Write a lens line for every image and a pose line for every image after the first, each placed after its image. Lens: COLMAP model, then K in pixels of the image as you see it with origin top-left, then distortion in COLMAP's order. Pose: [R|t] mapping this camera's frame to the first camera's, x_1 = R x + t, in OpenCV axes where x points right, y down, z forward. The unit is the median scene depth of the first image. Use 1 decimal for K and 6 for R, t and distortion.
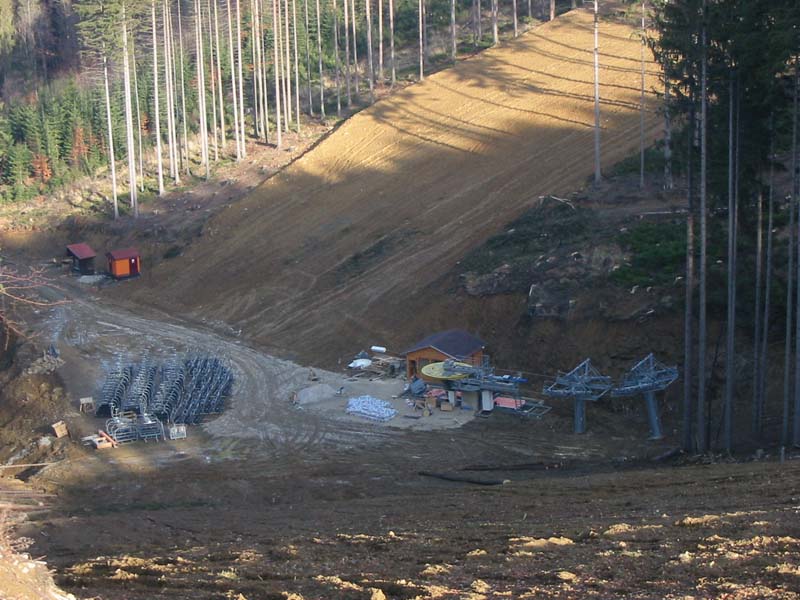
lens RADIAL K [[2256.5, 0, 400.6], [0, 2256.5, 300.1], [0, 0, 1]] dist [-0.078342, 0.000000]
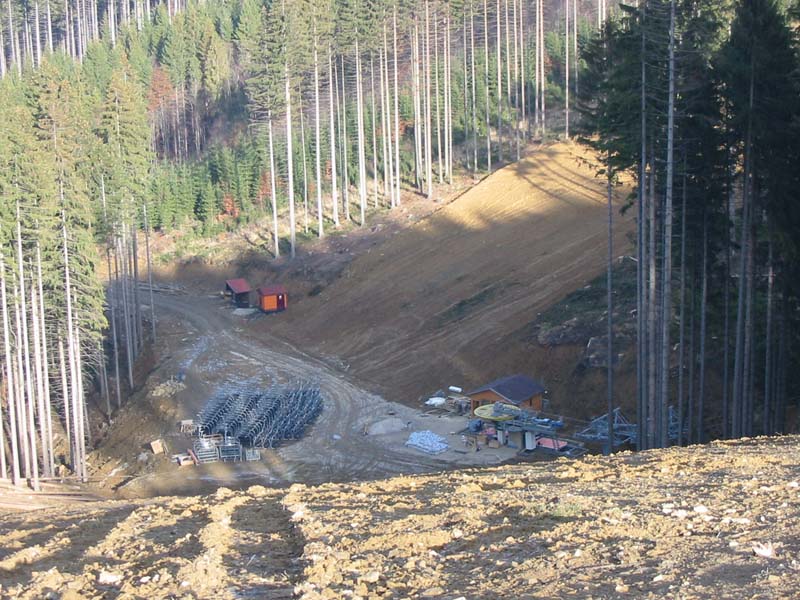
lens RADIAL K [[2256.5, 0, 399.7], [0, 2256.5, 299.7], [0, 0, 1]] dist [-0.078342, 0.000000]
pose [[0.987409, 0.042121, -0.152477, 0.120005], [-0.043703, 0.999020, -0.007035, -0.012207], [0.152031, 0.013610, 0.988282, -0.093820]]
